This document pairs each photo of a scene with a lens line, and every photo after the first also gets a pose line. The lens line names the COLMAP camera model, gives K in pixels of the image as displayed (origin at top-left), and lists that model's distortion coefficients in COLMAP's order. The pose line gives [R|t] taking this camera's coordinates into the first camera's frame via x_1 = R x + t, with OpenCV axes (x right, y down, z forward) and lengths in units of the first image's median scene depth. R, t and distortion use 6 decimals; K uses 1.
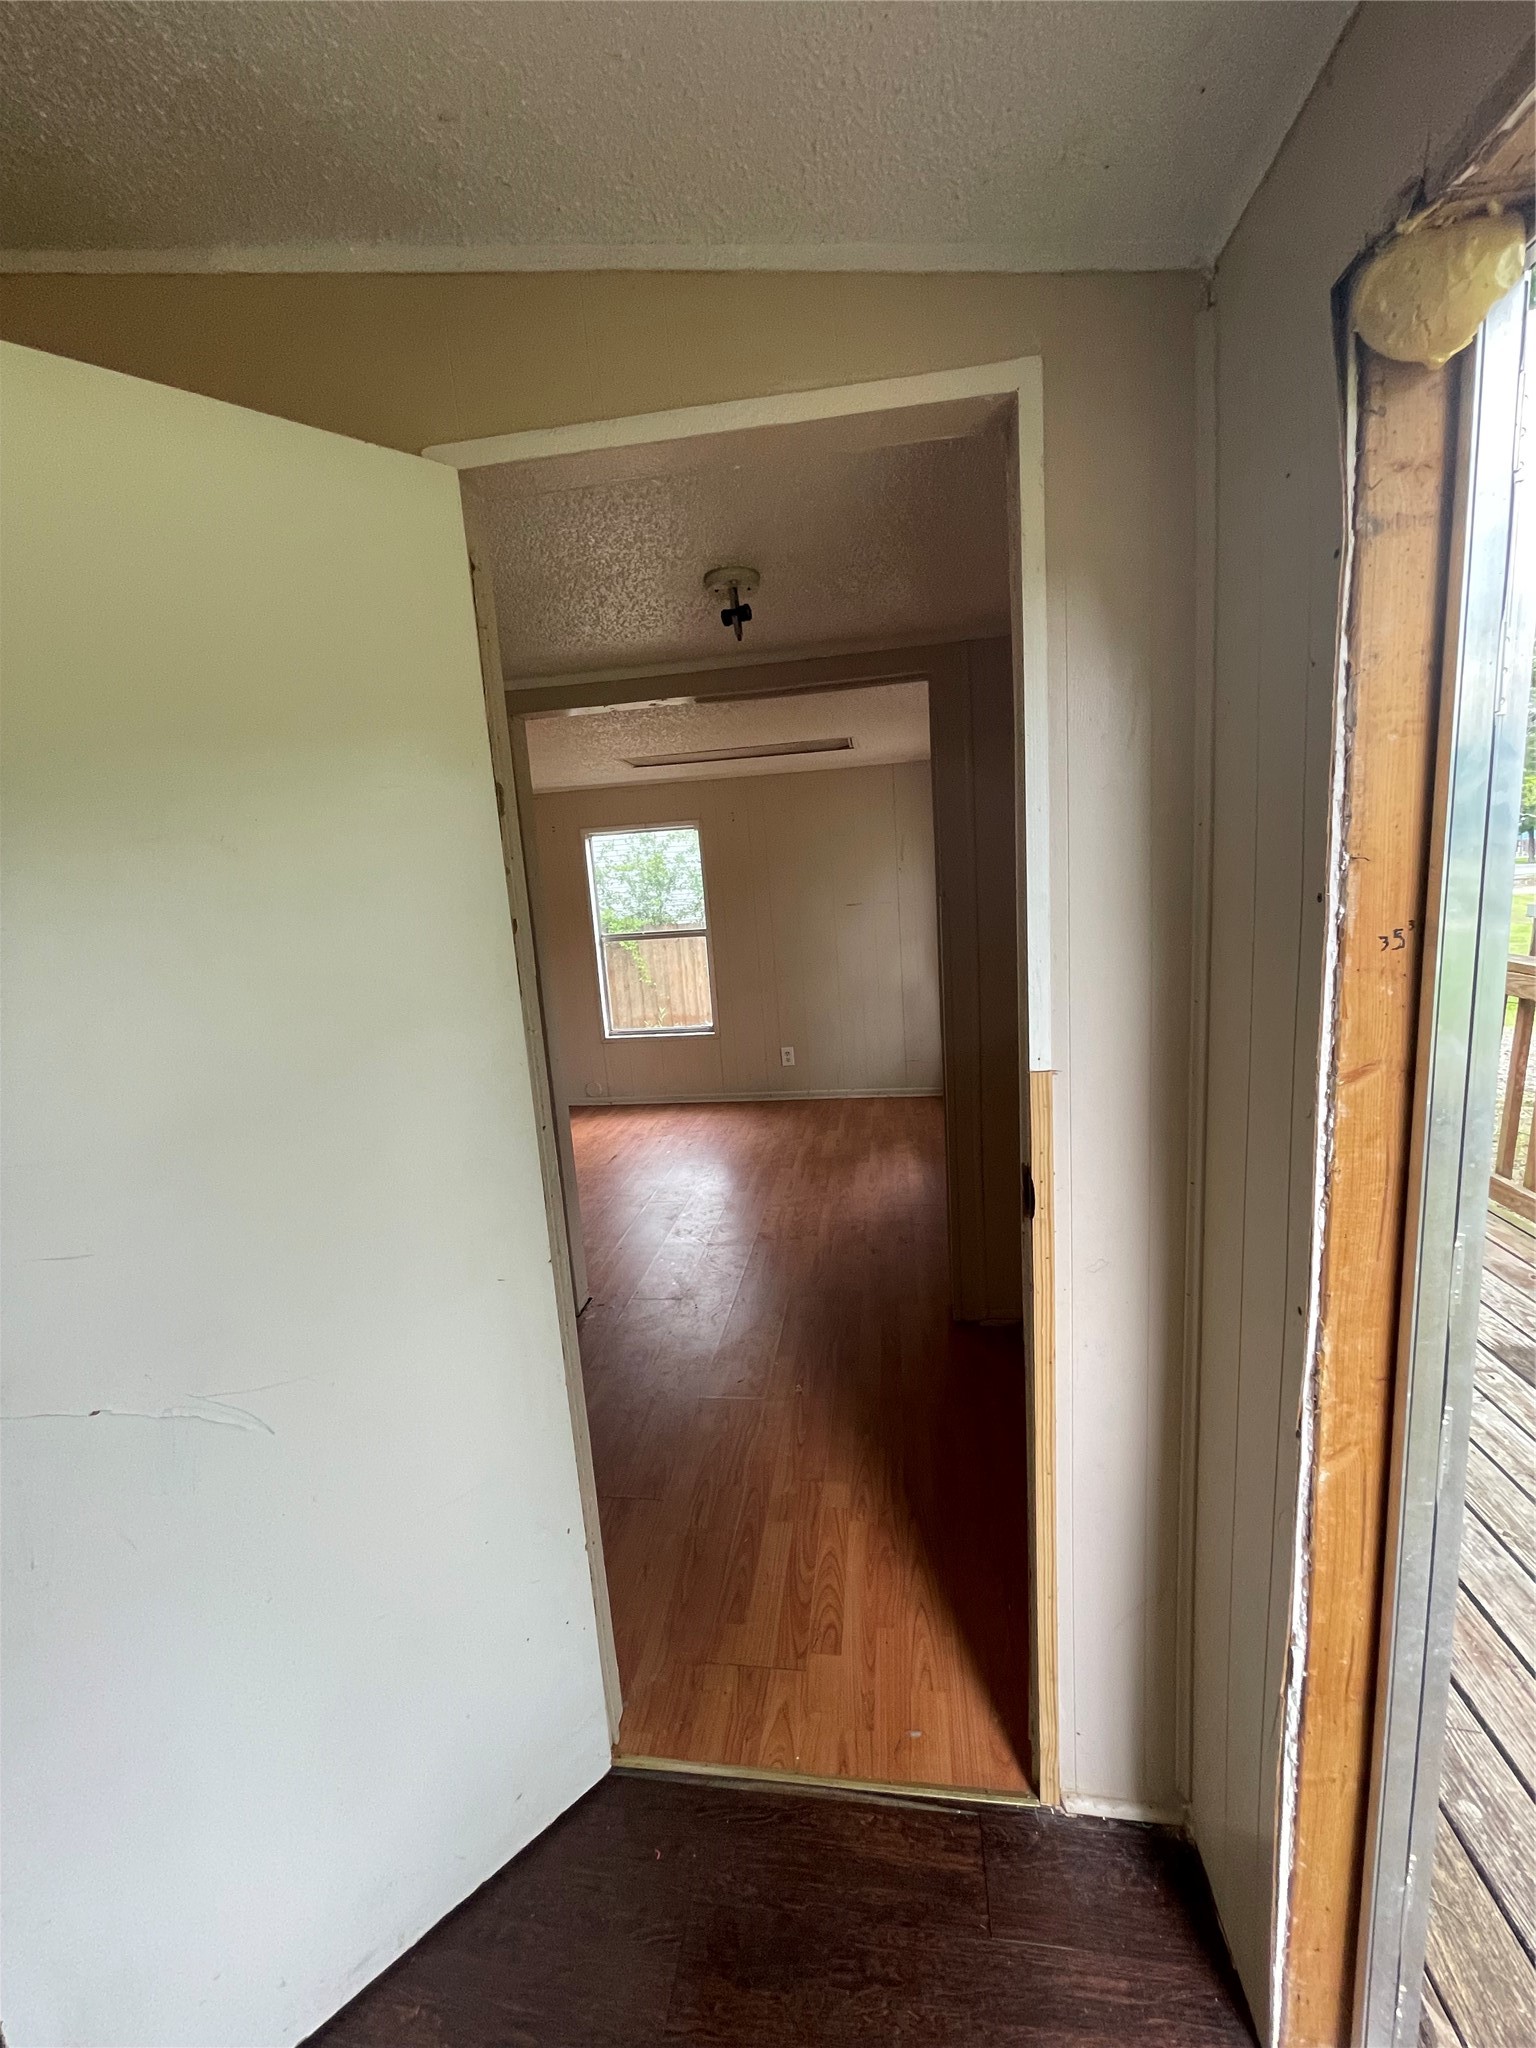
lens RADIAL K [[825.0, 0, 758.0], [0, 825.0, 1022.7], [0, 0, 1]] dist [-0.001814, -0.000380]
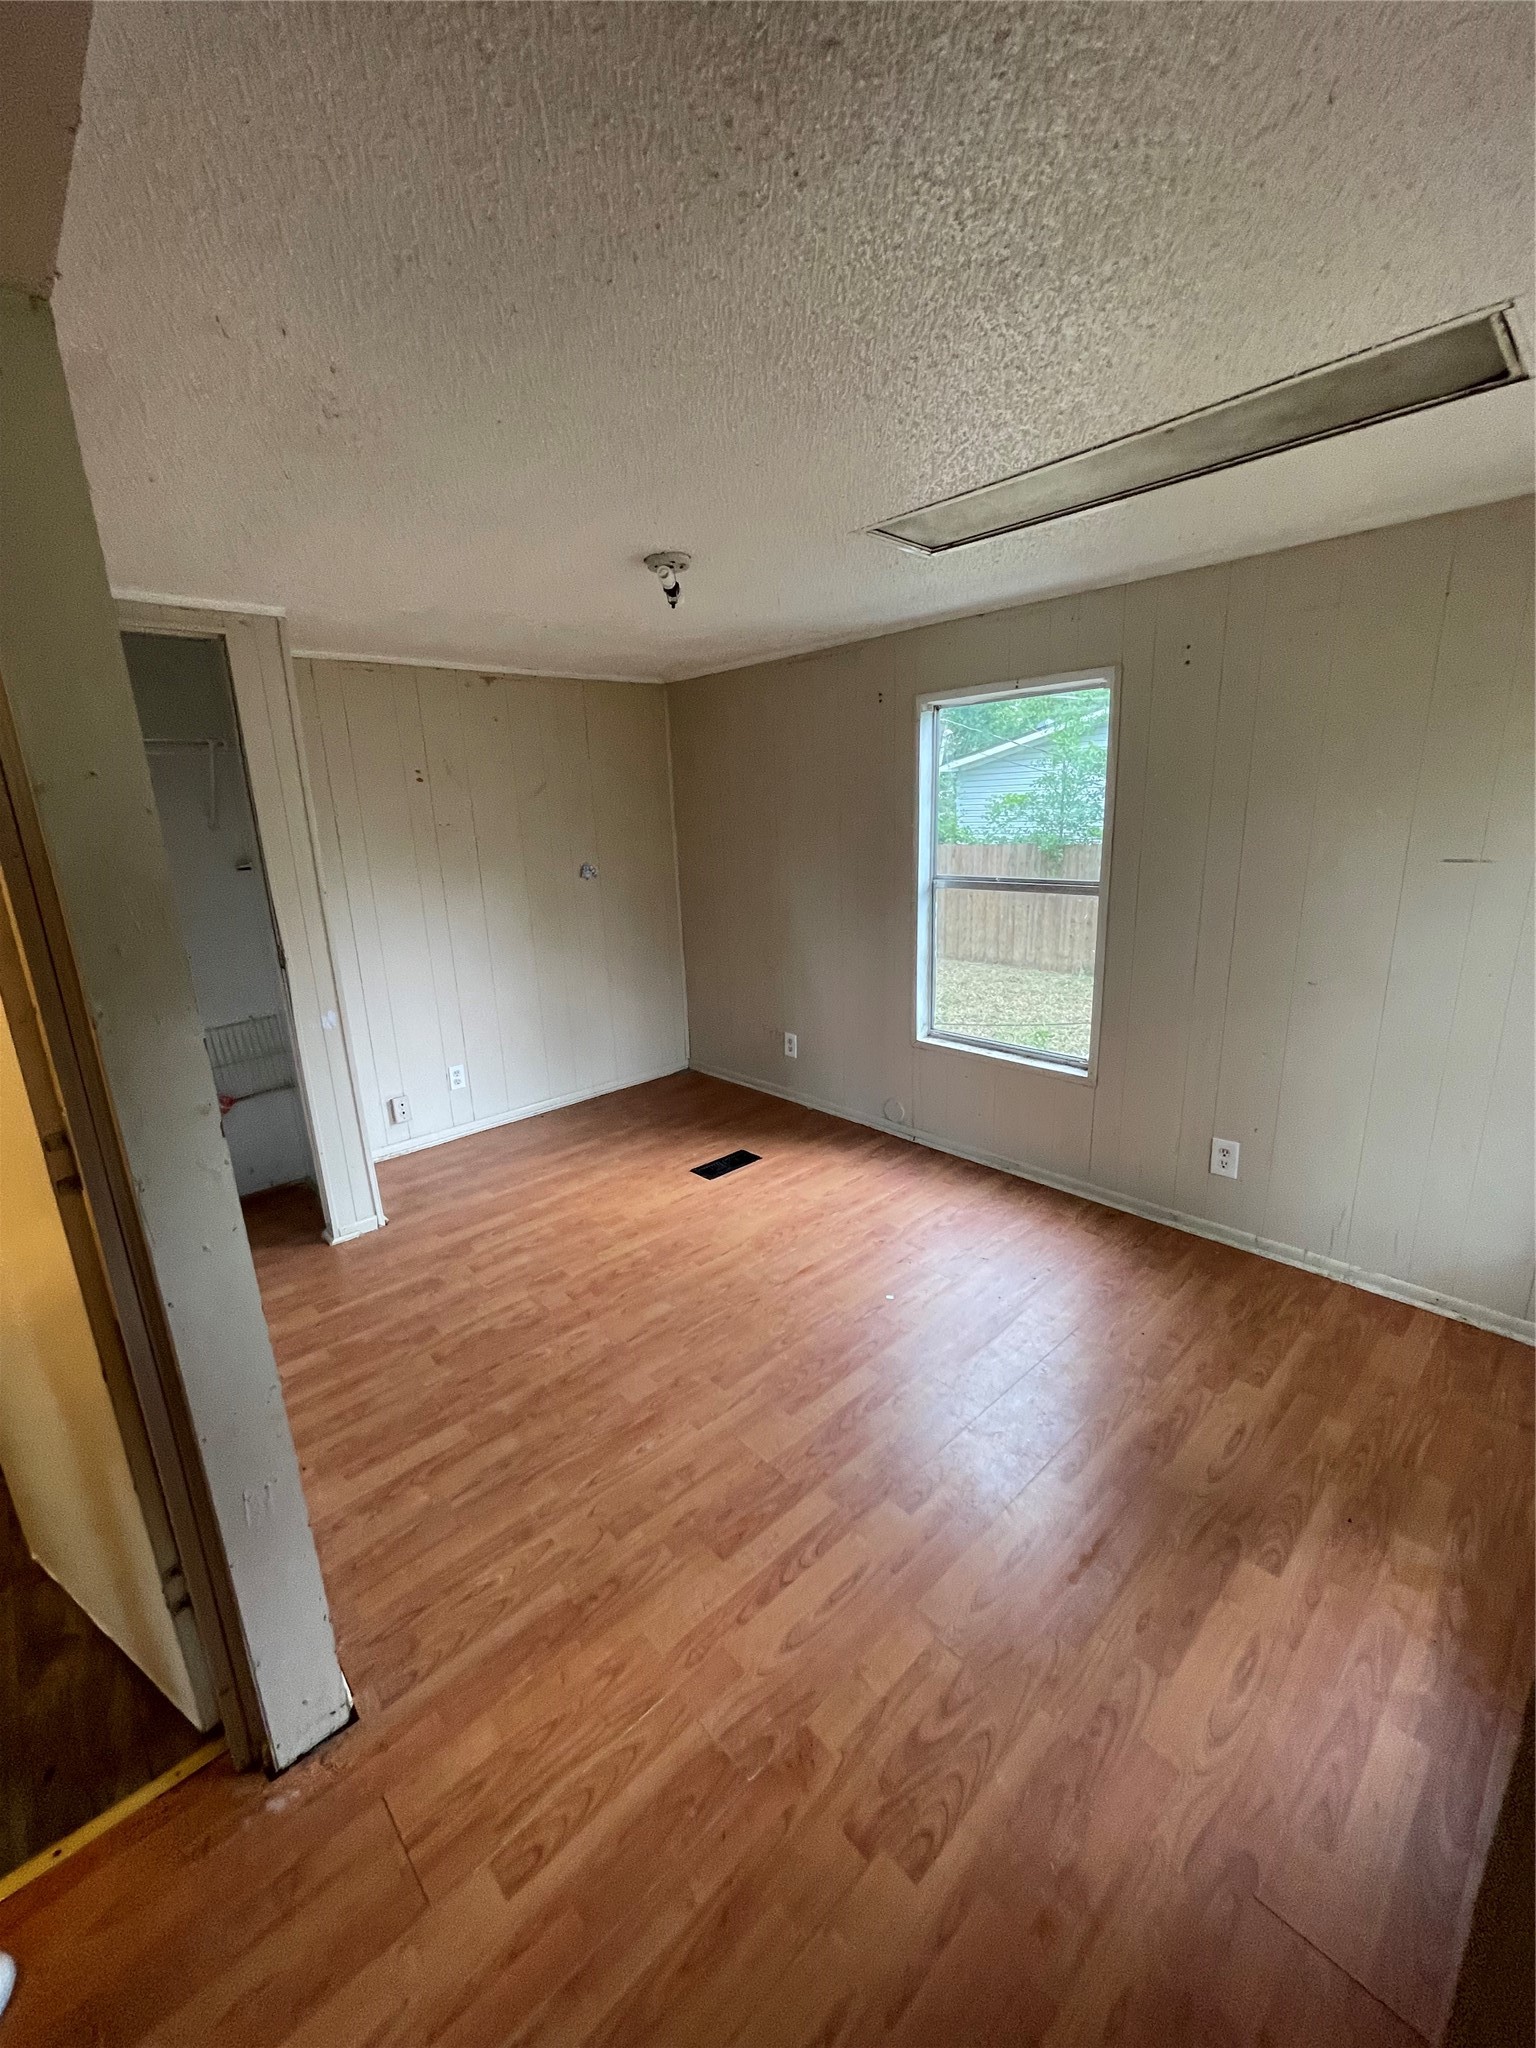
lens RADIAL K [[825.0, 0, 755.9], [0, 825.0, 1021.3], [0, 0, 1]] dist [-0.001814, -0.000380]
pose [[0.781376, 0.192082, -0.593765, 0.102770], [-0.125740, 0.980398, 0.151687, -0.086120], [0.611262, -0.043865, 0.790211, 0.479454]]
